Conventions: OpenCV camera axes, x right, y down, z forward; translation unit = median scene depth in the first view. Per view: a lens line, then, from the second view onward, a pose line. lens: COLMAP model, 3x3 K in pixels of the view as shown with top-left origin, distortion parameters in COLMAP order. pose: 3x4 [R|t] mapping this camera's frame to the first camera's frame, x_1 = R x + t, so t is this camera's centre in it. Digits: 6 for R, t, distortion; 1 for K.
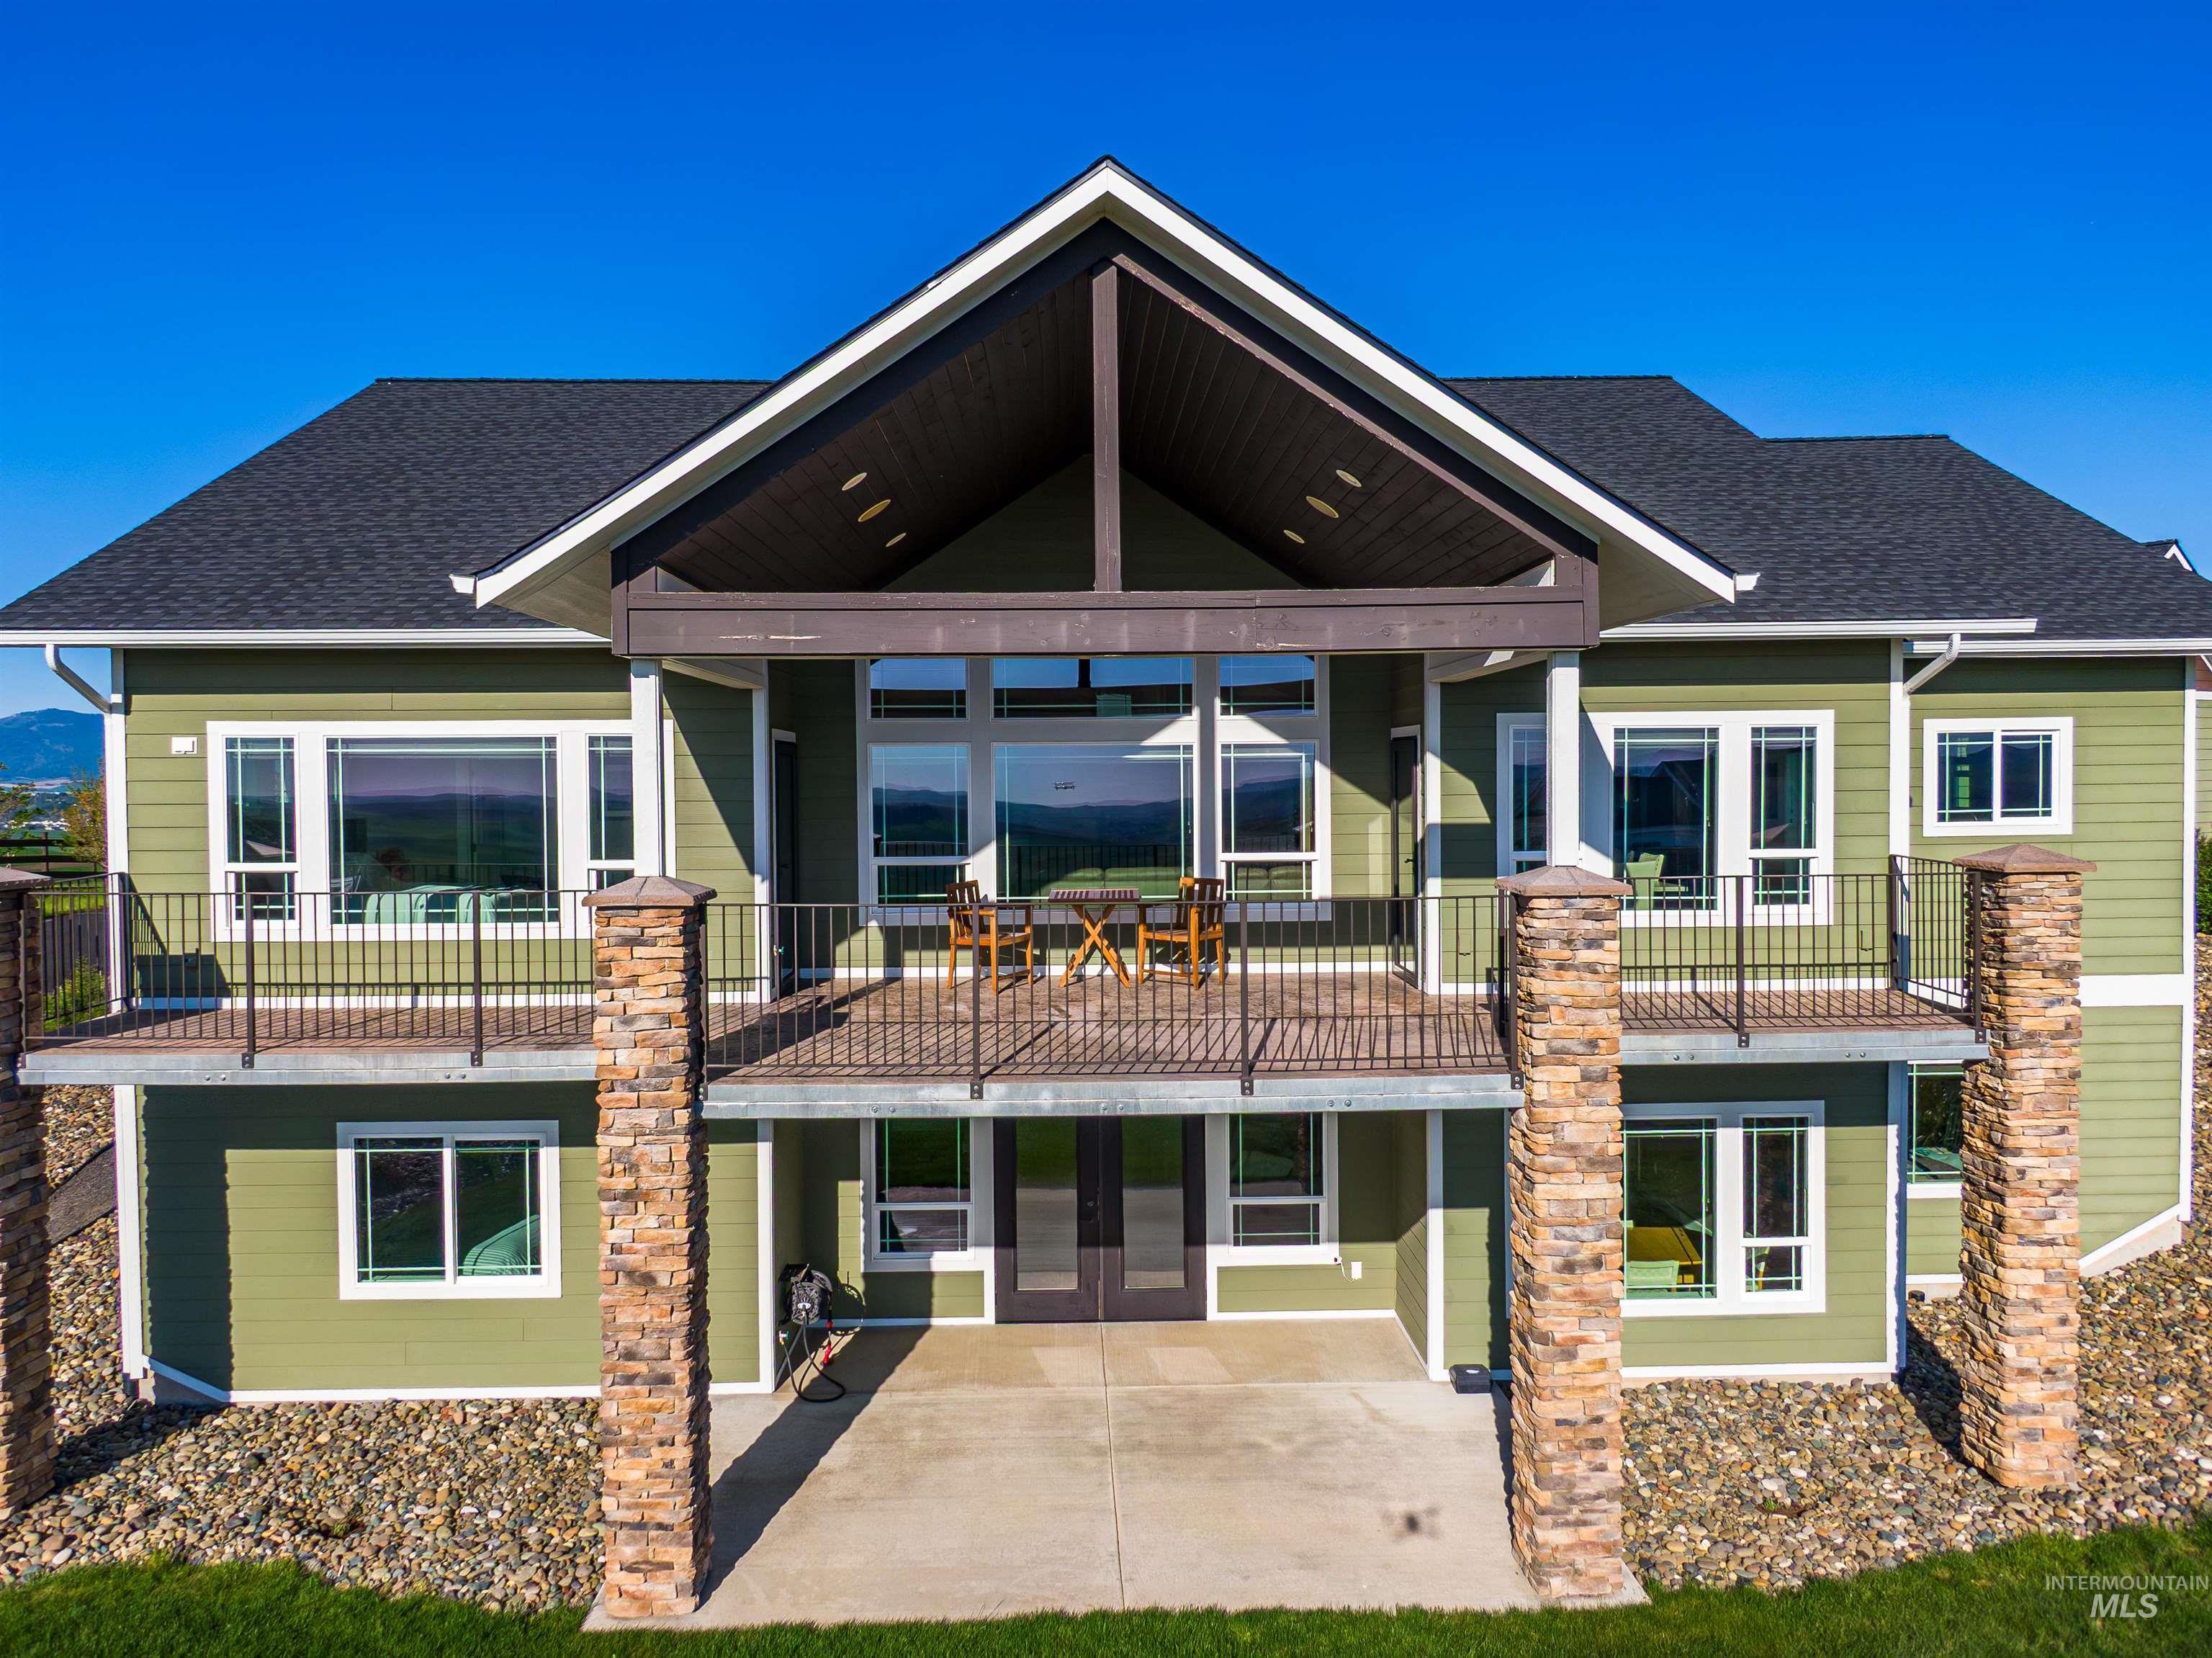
lens RADIAL K [[1583.1, 0, 1106.0], [0, 1583.1, 829.0], [0, 0, 1]] dist [0.035781, -0.004395]
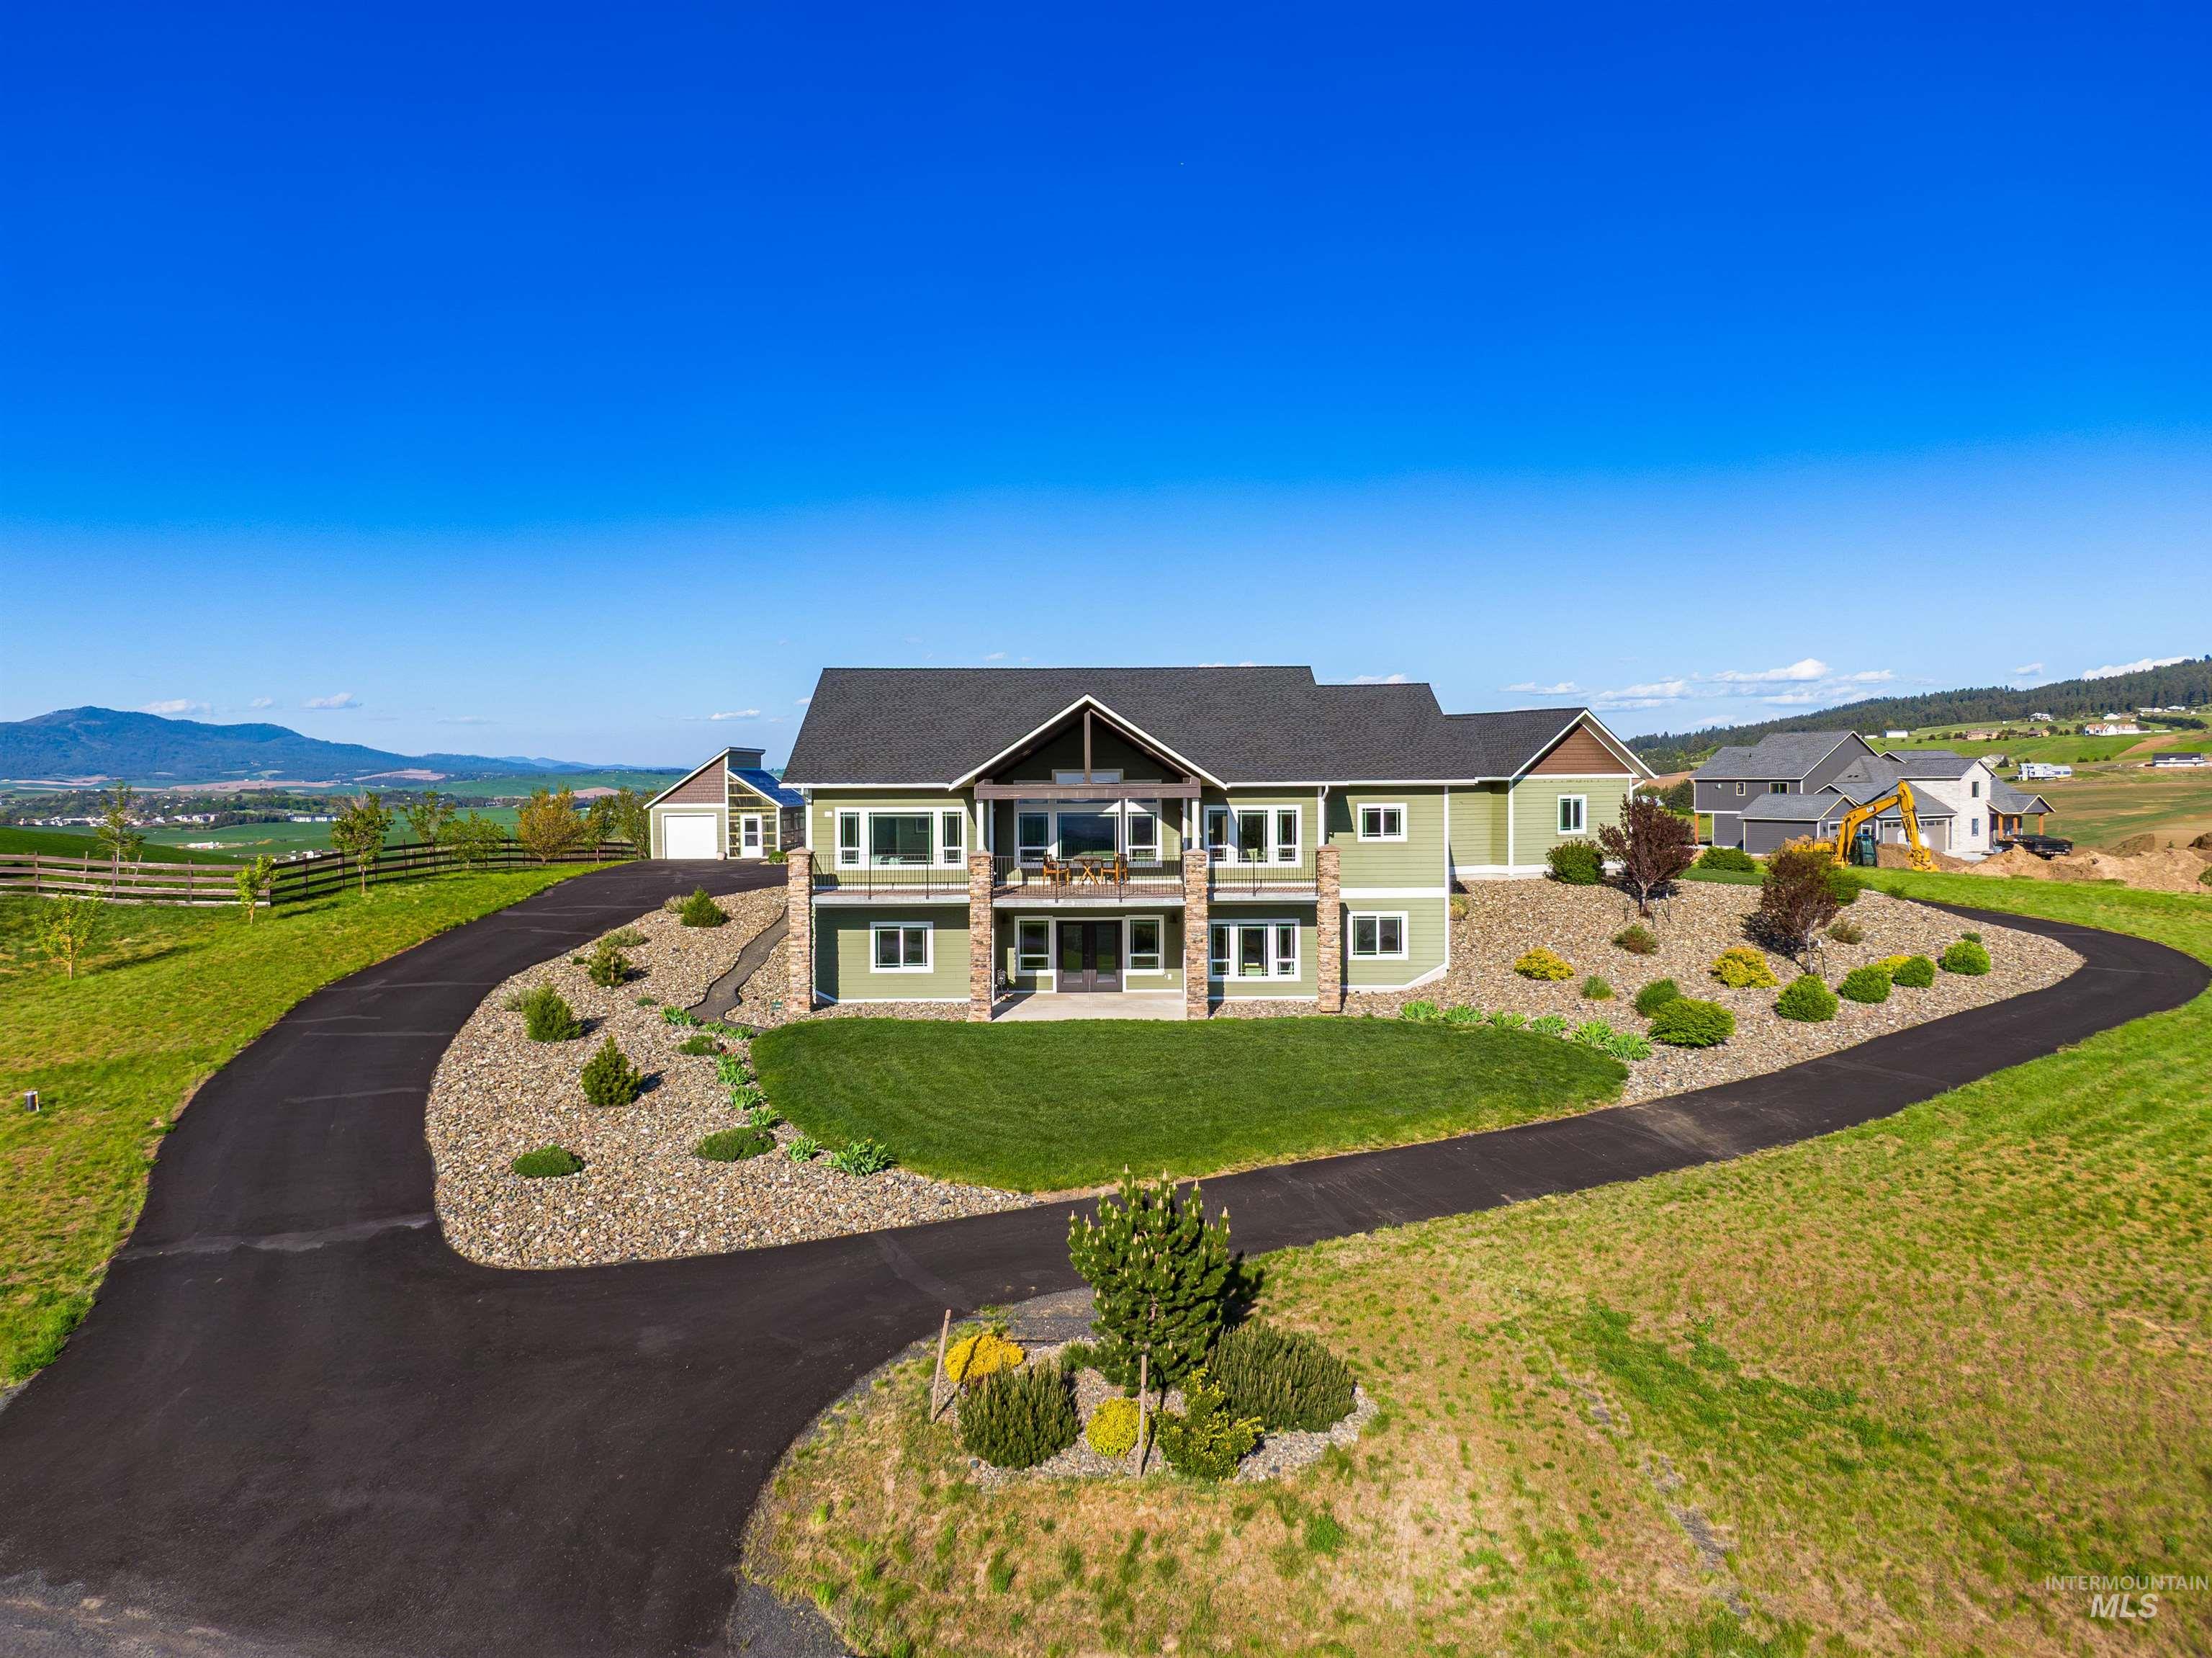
lens RADIAL K [[1583.1, 0, 1106.0], [0, 1583.1, 829.0], [0, 0, 1]] dist [0.035781, -0.004395]
pose [[0.999915, 0.003638, -0.012505, 0.075397], [-0.003637, 0.999993, 0.000100, -0.021102], [0.012506, -0.000055, 0.999922, -2.391239]]
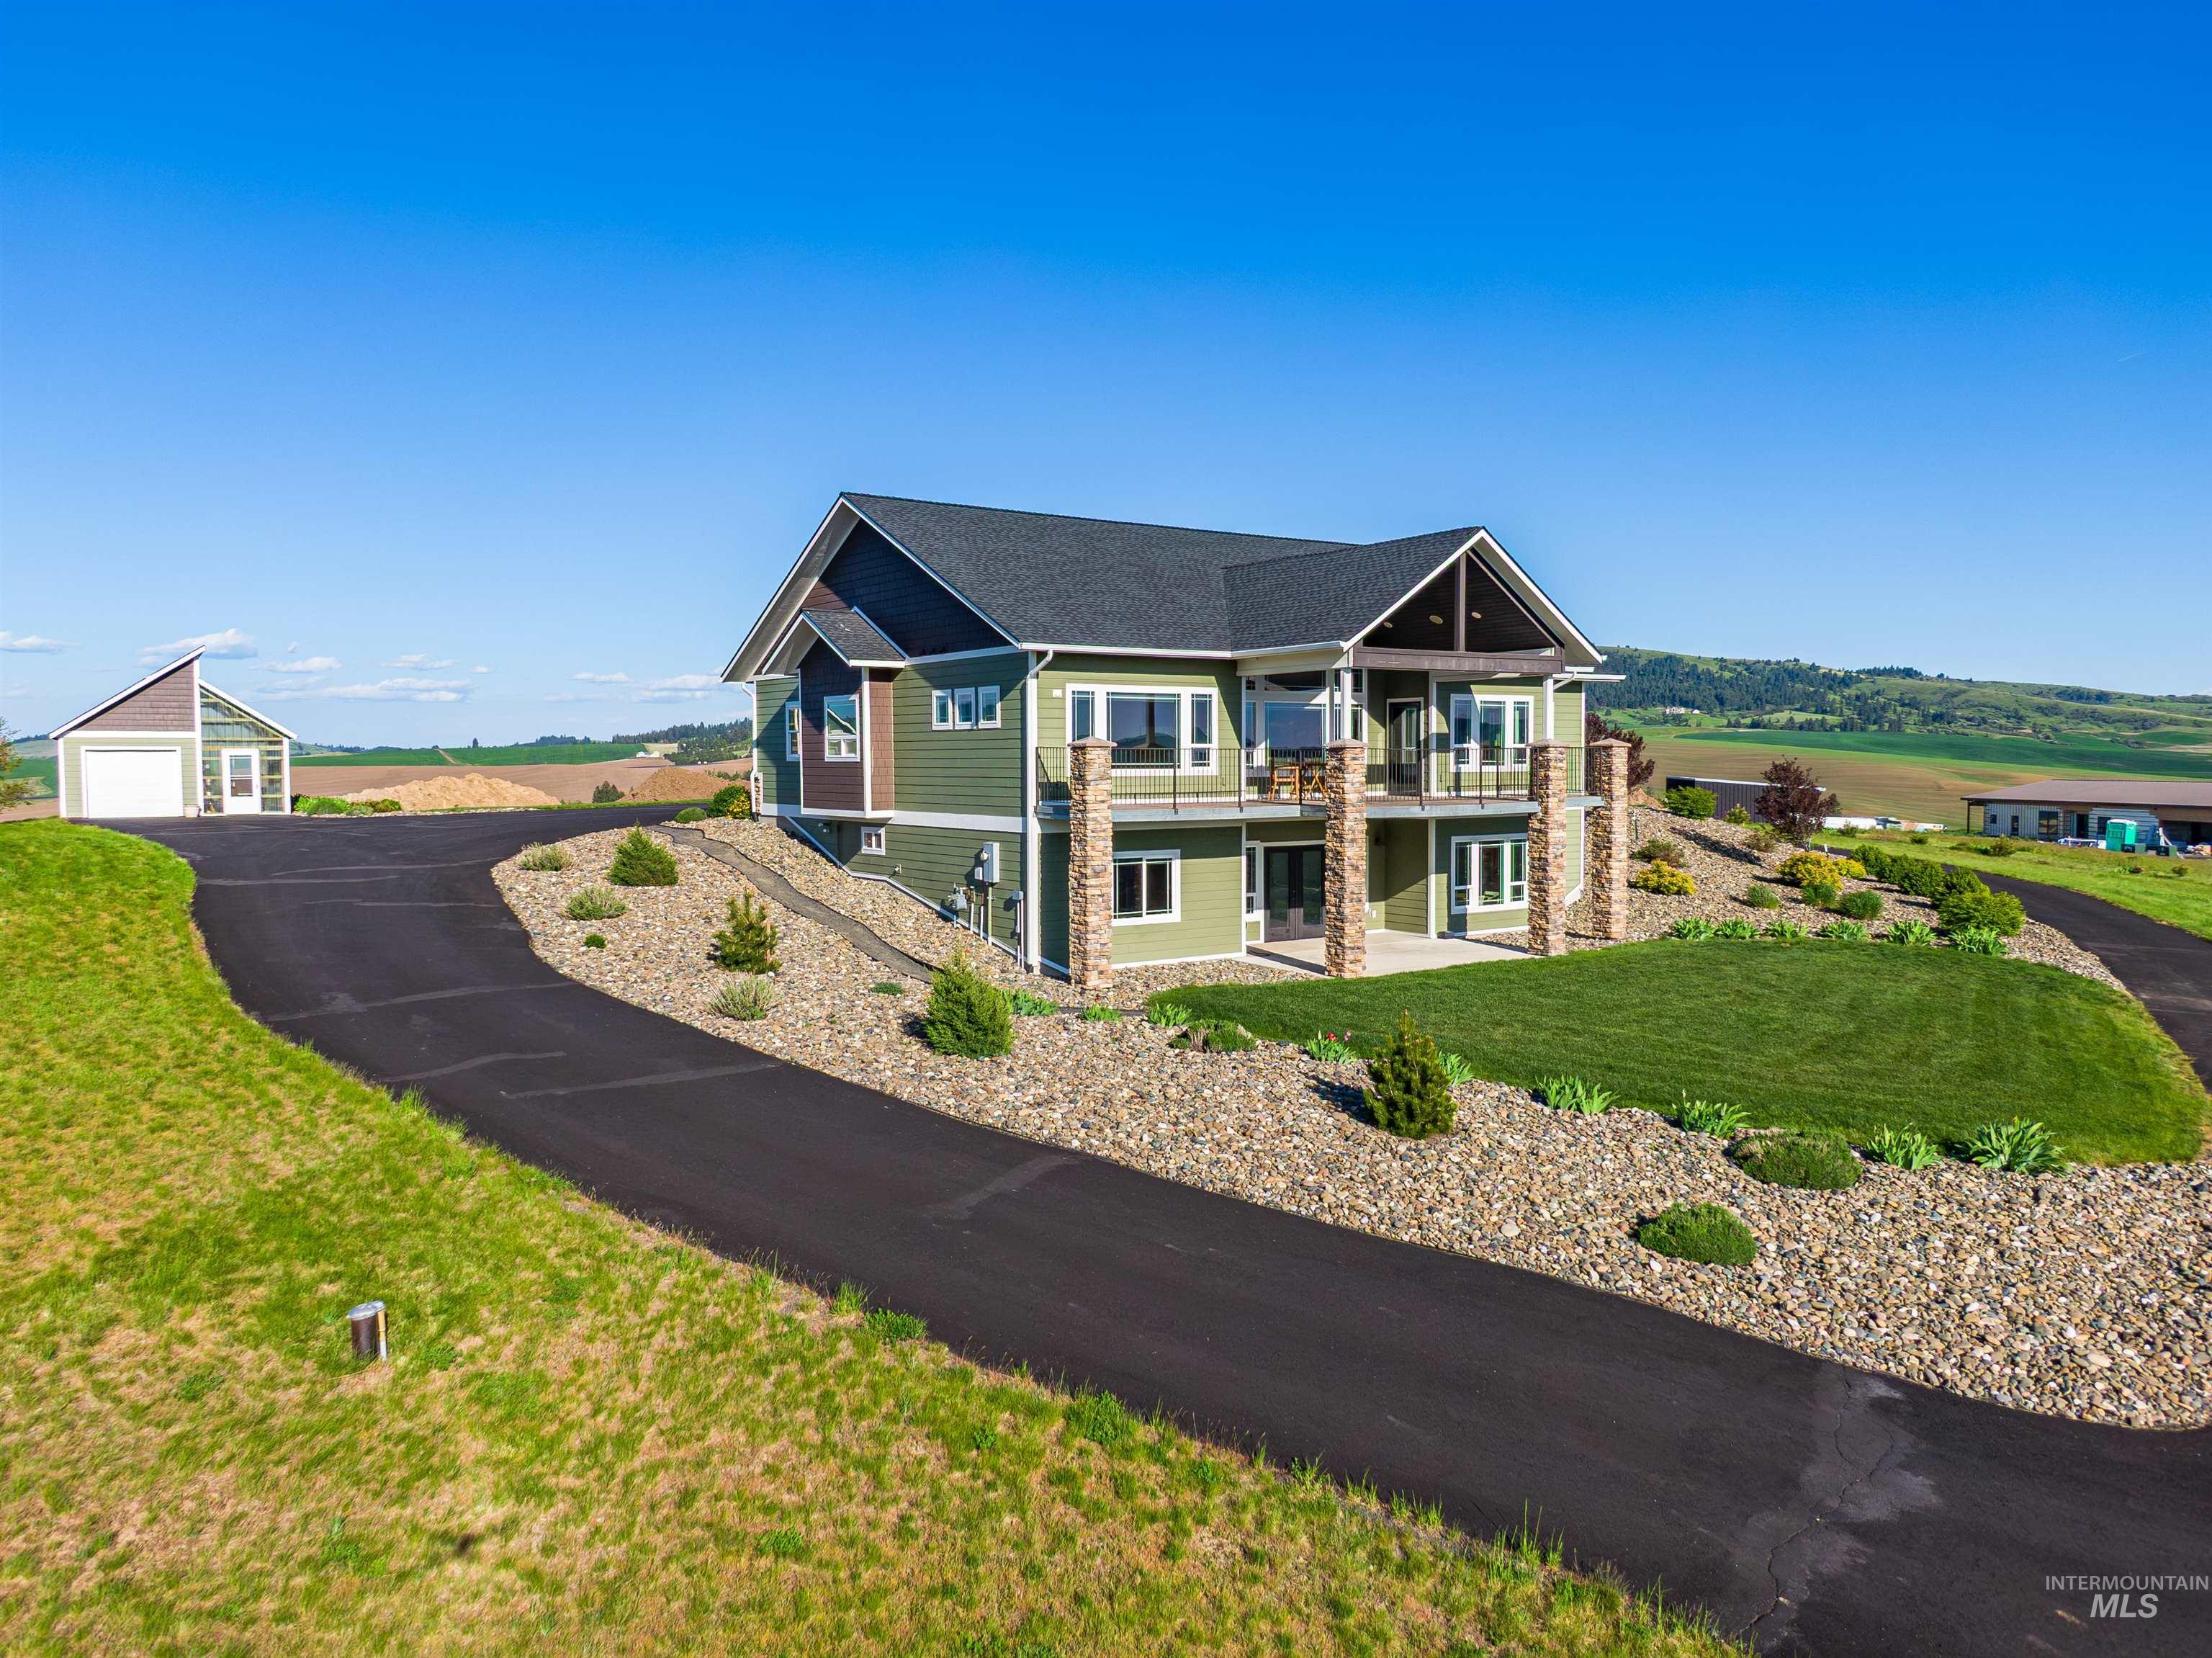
lens RADIAL K [[1583.1, 0, 1106.0], [0, 1583.1, 829.0], [0, 0, 1]] dist [0.035781, -0.004395]
pose [[0.835843, -0.019955, 0.548605, -1.734202], [0.015975, 0.999800, 0.012029, 0.116452], [-0.548736, -0.001290, 0.835995, -0.950742]]
